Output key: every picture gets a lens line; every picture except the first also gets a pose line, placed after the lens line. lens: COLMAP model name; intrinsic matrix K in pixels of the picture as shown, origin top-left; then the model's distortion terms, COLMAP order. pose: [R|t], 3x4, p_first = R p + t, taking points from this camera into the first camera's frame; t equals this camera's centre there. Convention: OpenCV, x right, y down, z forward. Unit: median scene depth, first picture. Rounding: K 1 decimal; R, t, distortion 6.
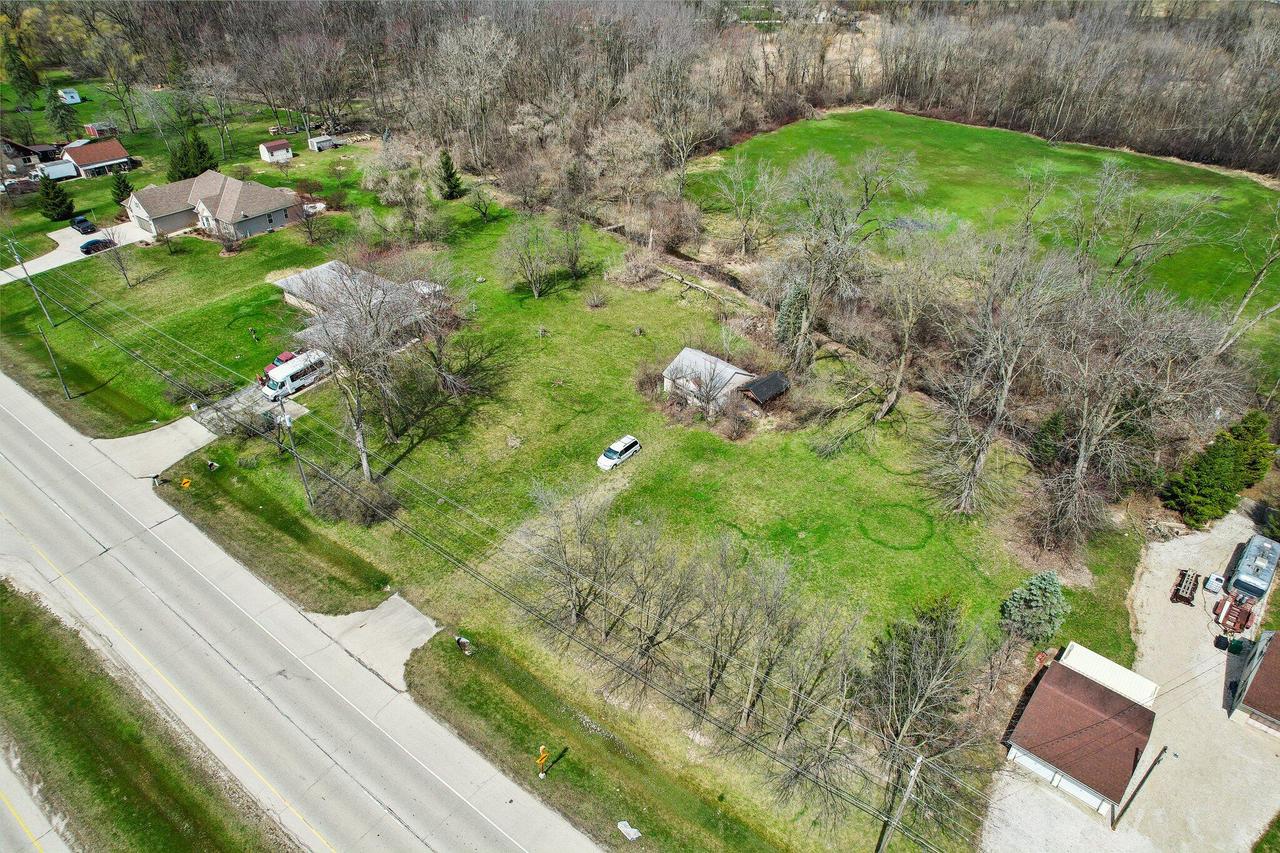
lens RADIAL K [[827.1, 0, 640.0], [0, 827.1, 426.5], [0, 0, 1]] dist [-0.081951, 0.074904]
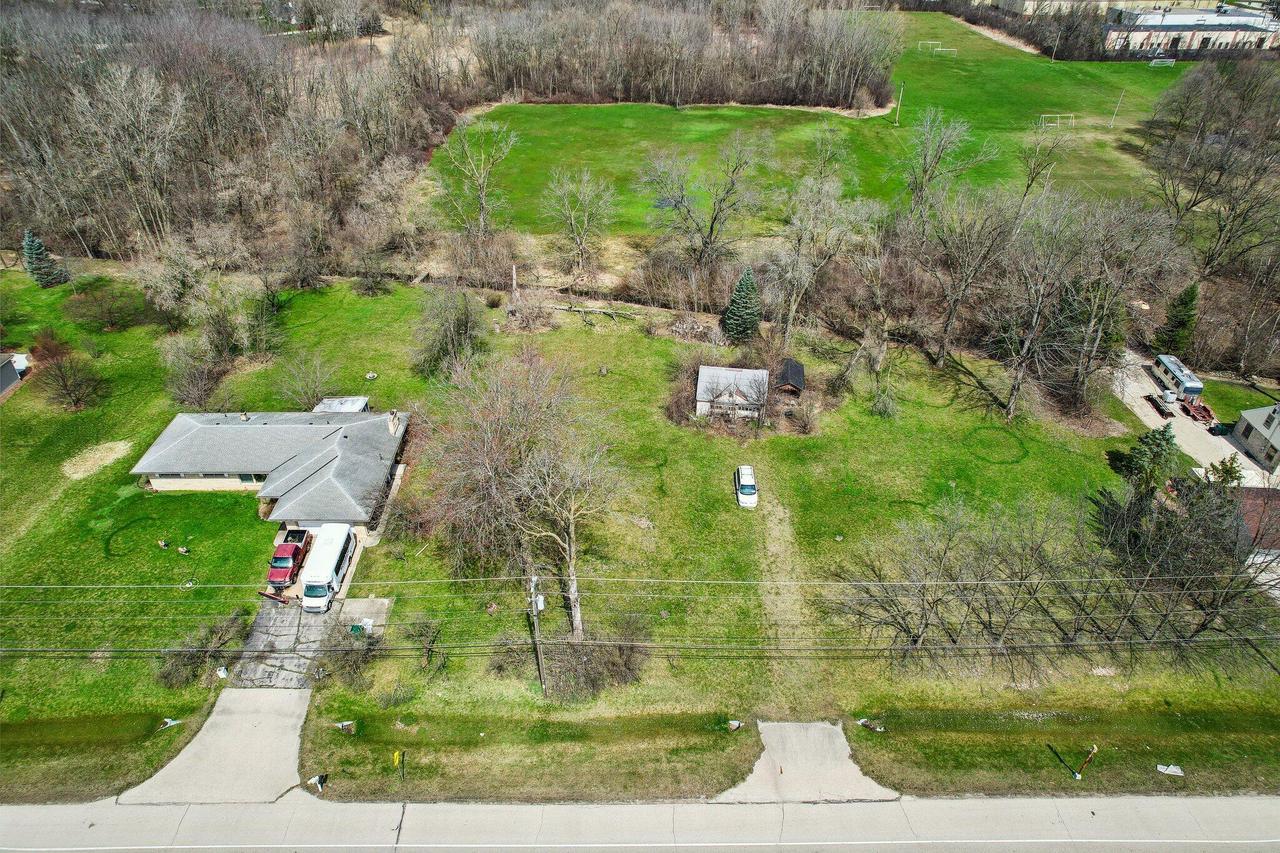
lens RADIAL K [[827.1, 0, 640.0], [0, 827.1, 426.5], [0, 0, 1]] dist [-0.081951, 0.074904]
pose [[0.784495, -0.349453, 0.512299, -0.649957], [0.346345, 0.932158, 0.105484, -0.194952], [-0.514405, 0.094680, 0.852304, 0.272287]]
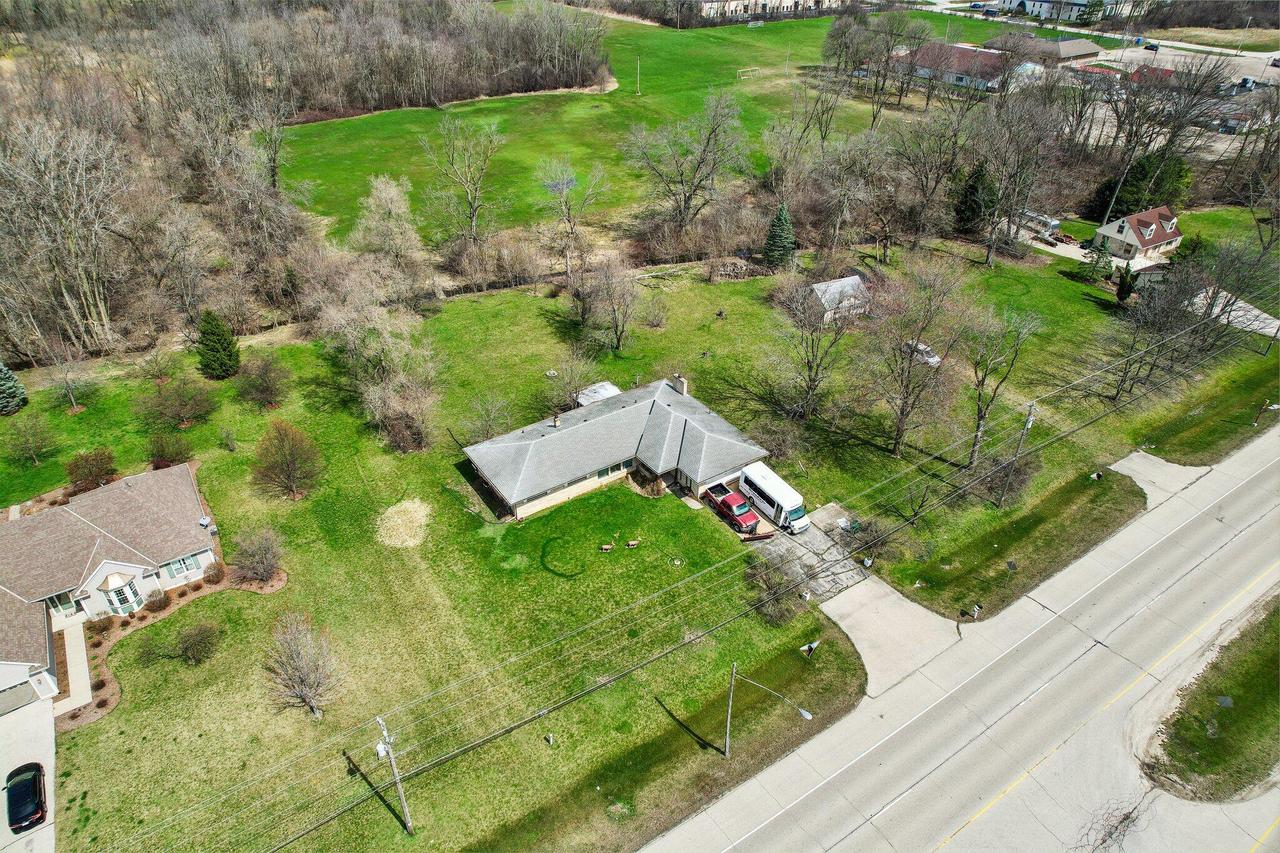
lens RADIAL K [[827.1, 0, 640.0], [0, 827.1, 426.5], [0, 0, 1]] dist [-0.081951, 0.074904]
pose [[0.314204, -0.534778, 0.784403, -1.304319], [0.526355, 0.785758, 0.324862, -0.556112], [-0.790080, 0.310802, 0.528372, 0.797386]]
